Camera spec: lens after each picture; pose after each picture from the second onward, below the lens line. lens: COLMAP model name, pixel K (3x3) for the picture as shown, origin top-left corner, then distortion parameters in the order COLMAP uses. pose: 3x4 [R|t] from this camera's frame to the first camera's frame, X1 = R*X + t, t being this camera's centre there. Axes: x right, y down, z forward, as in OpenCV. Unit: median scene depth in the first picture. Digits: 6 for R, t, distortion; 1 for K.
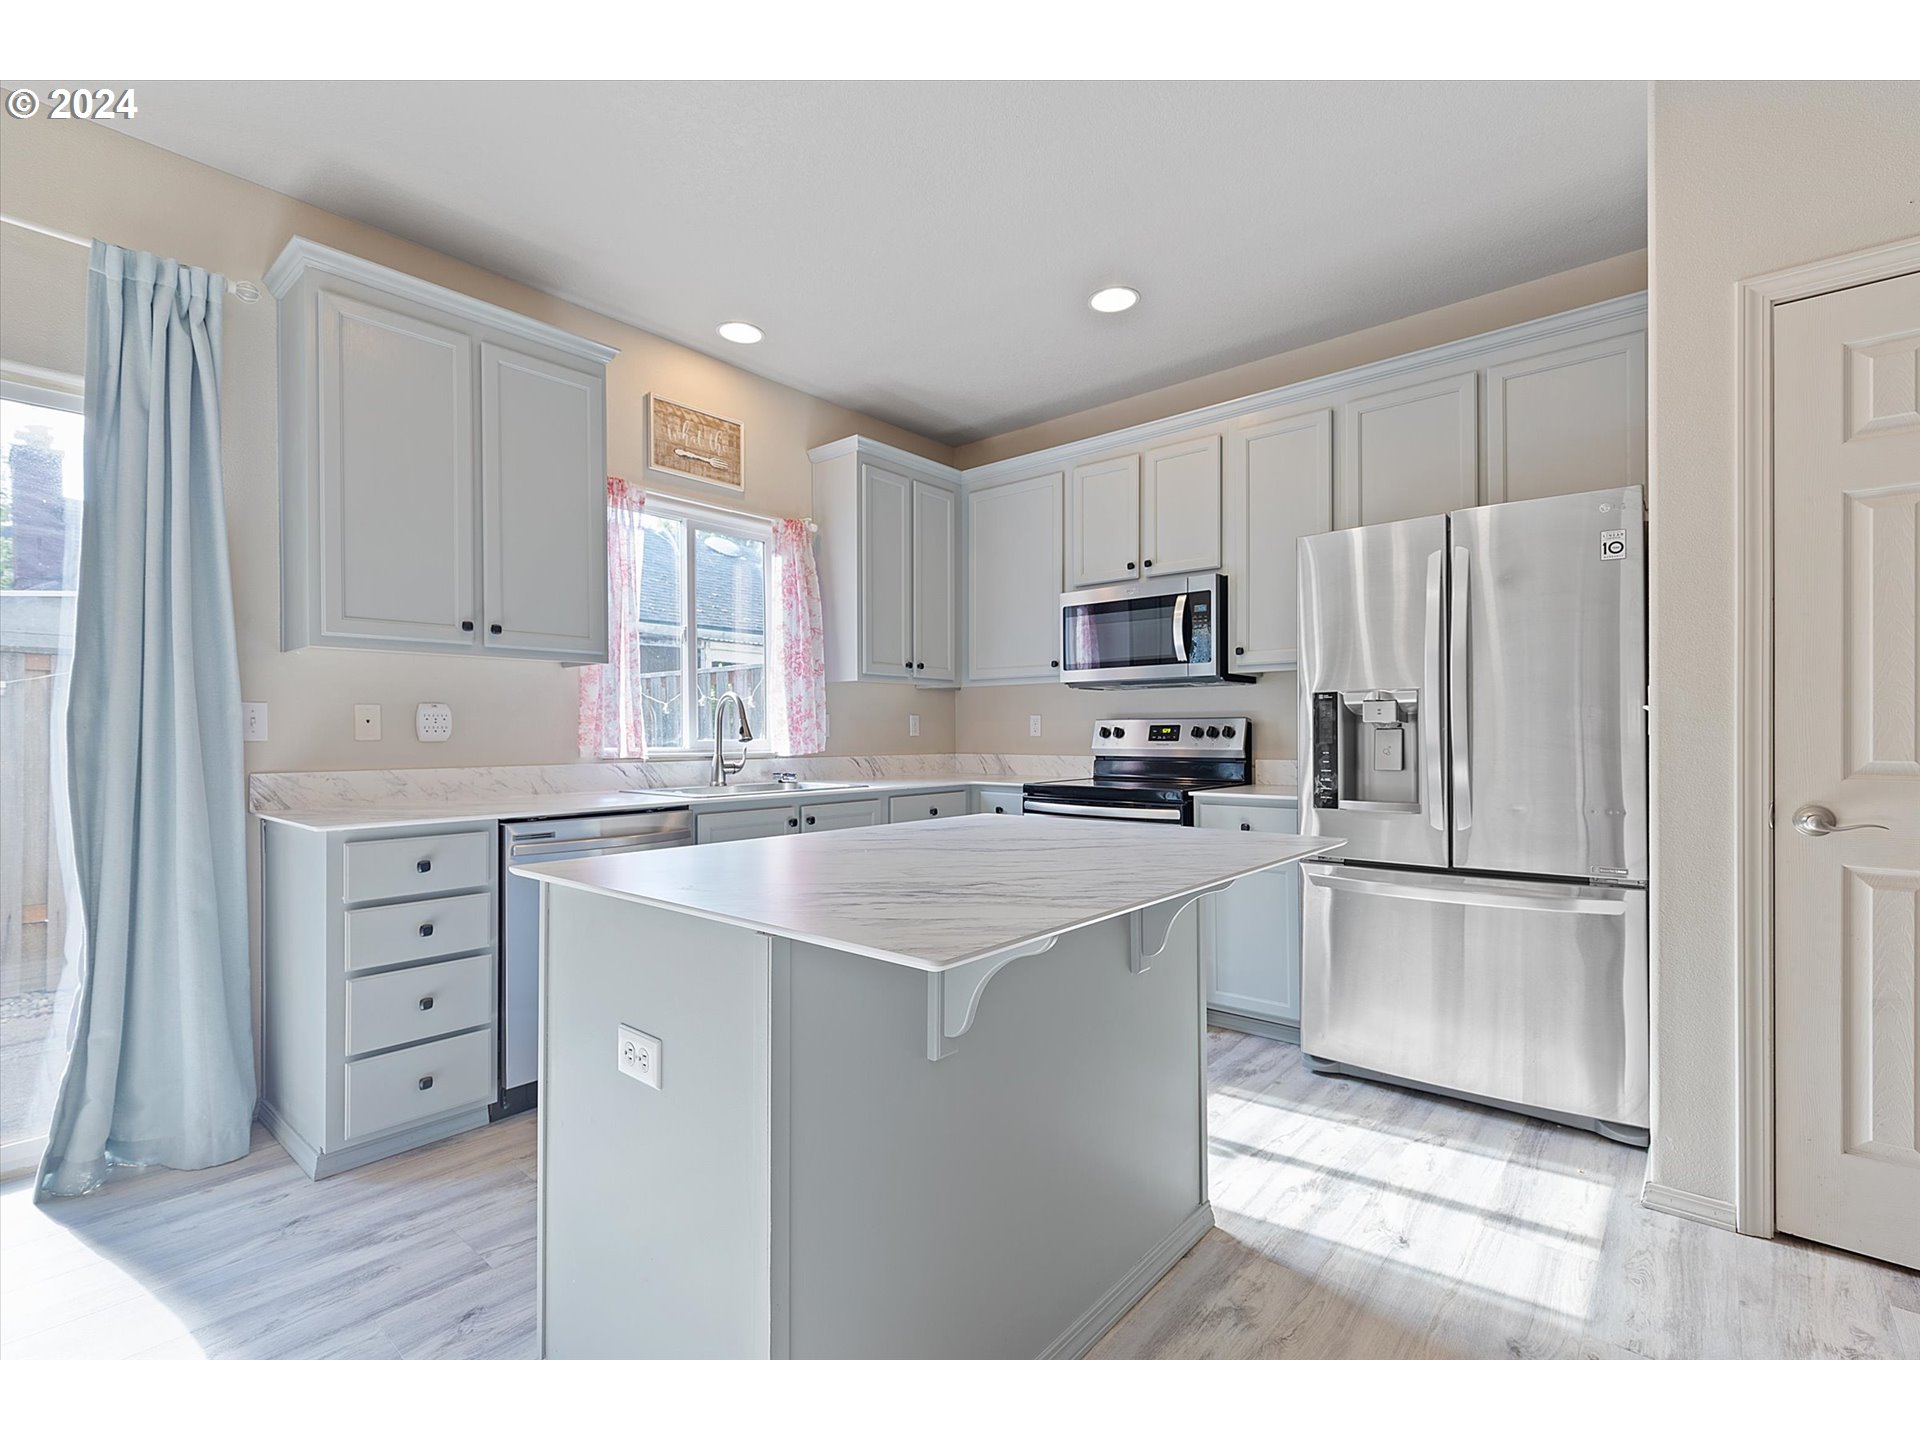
lens RADIAL K [[872.5, 0, 954.2], [0, 872.5, 729.3], [0, 0, 1]] dist [0.010056, -0.000977]
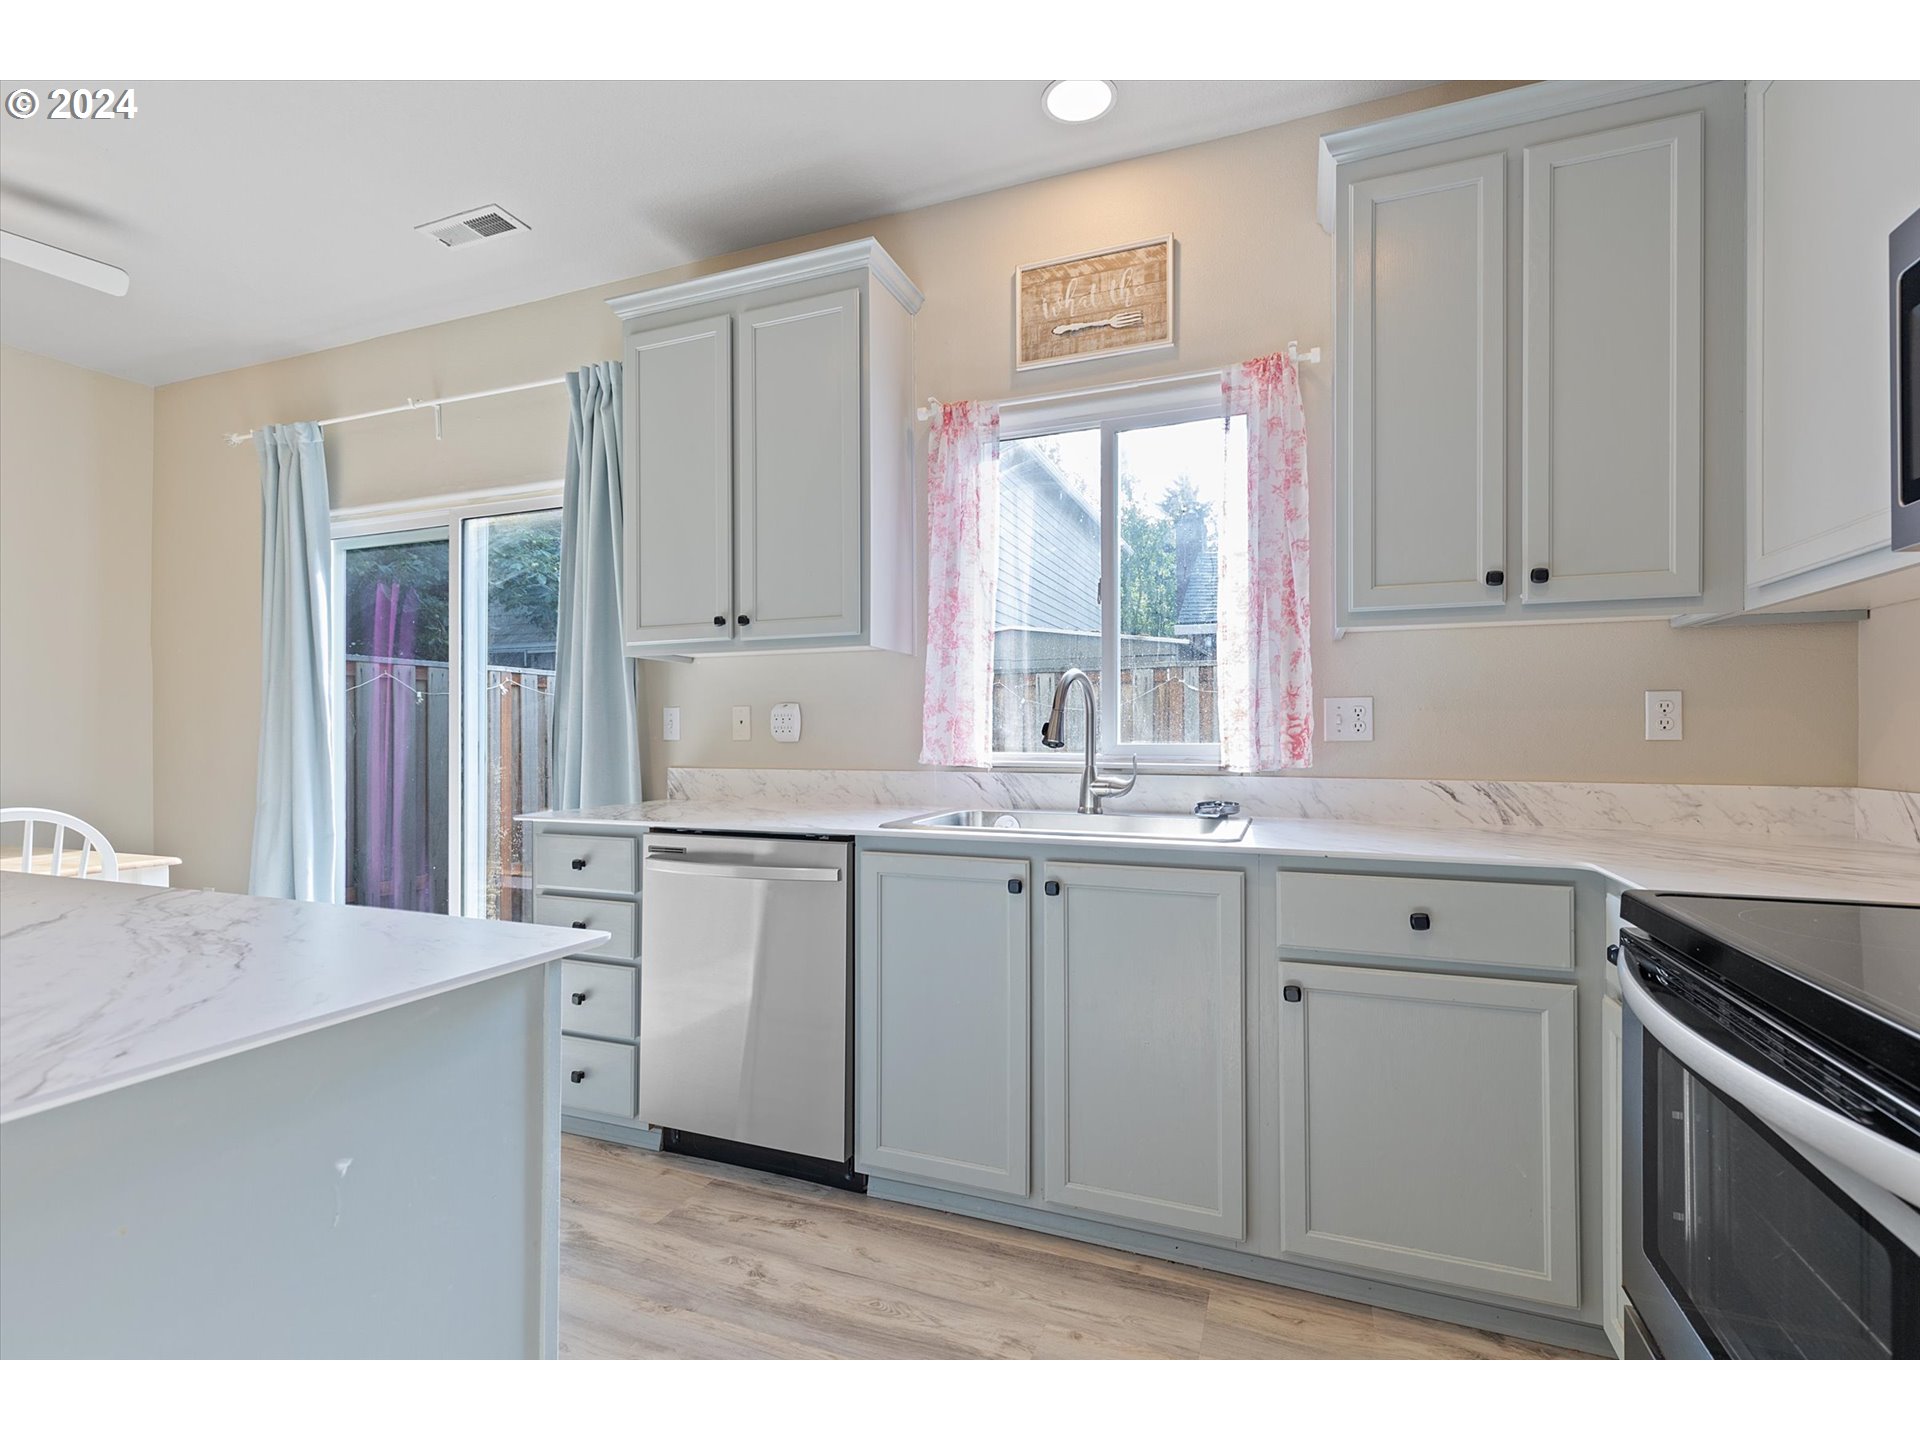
lens RADIAL K [[897.2, 0, 953.4], [0, 897.2, 734.2], [0, 0, 1]] dist [0.012185, -0.000416]
pose [[0.326742, 0.001843, -0.945112, 0.335849], [0.004550, 0.999983, 0.003523, 0.002069], [0.945103, -0.005452, 0.326728, 0.684659]]
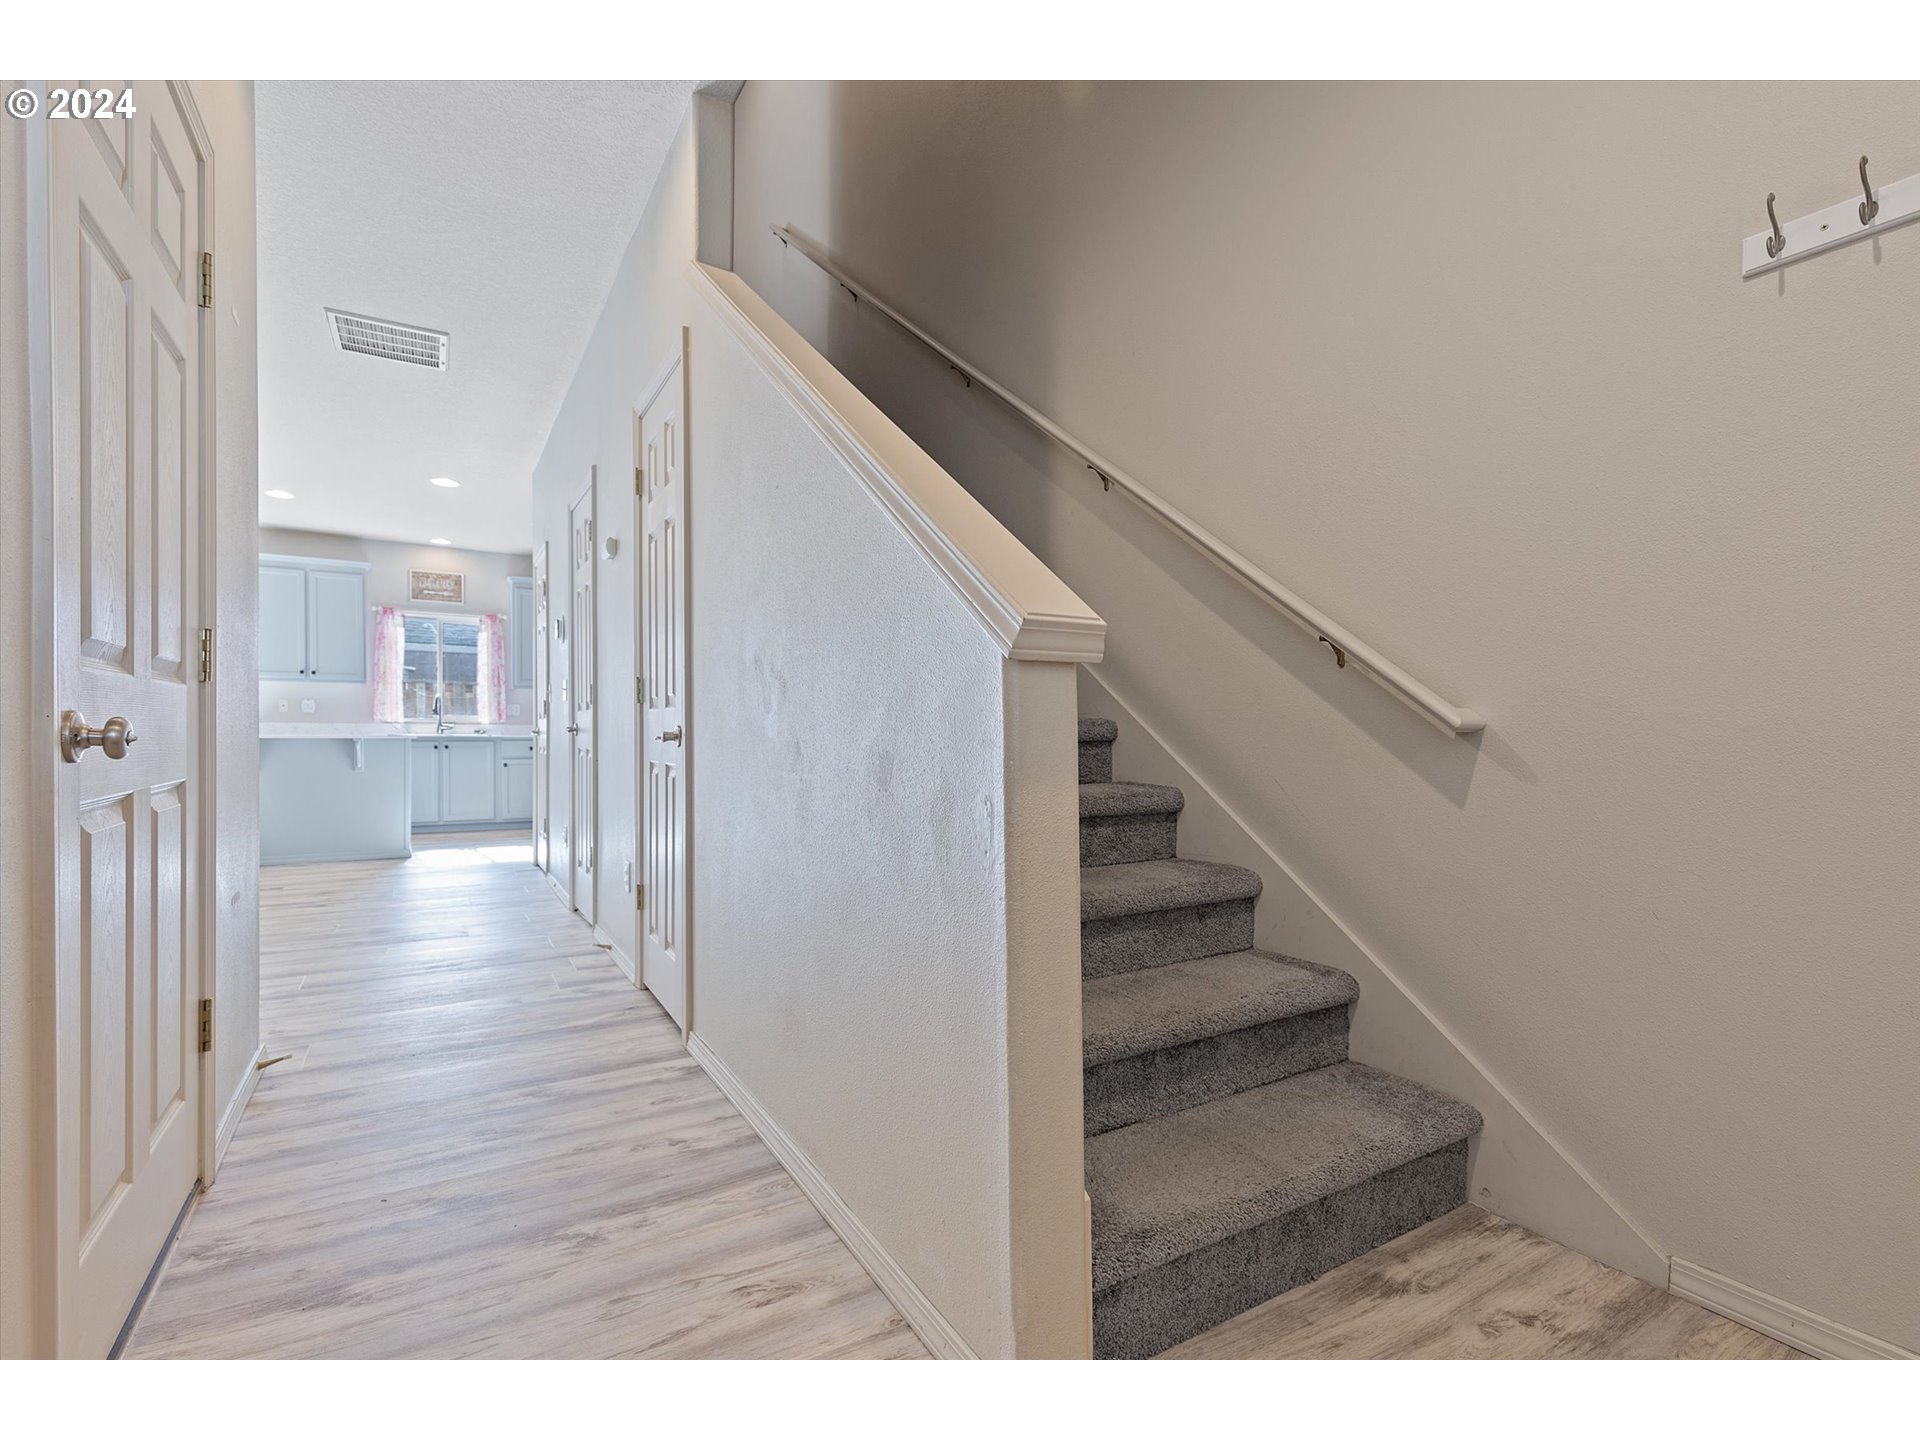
lens RADIAL K [[858.4, 0, 957.2], [0, 858.4, 759.3], [0, 0, 1]] dist [-0.000223, -0.000276]
pose [[0.949120, 0.021478, -0.314182, 1.780746], [-0.010277, 0.999253, 0.037263, 0.032069], [0.314747, -0.032138, 0.948631, -0.757123]]
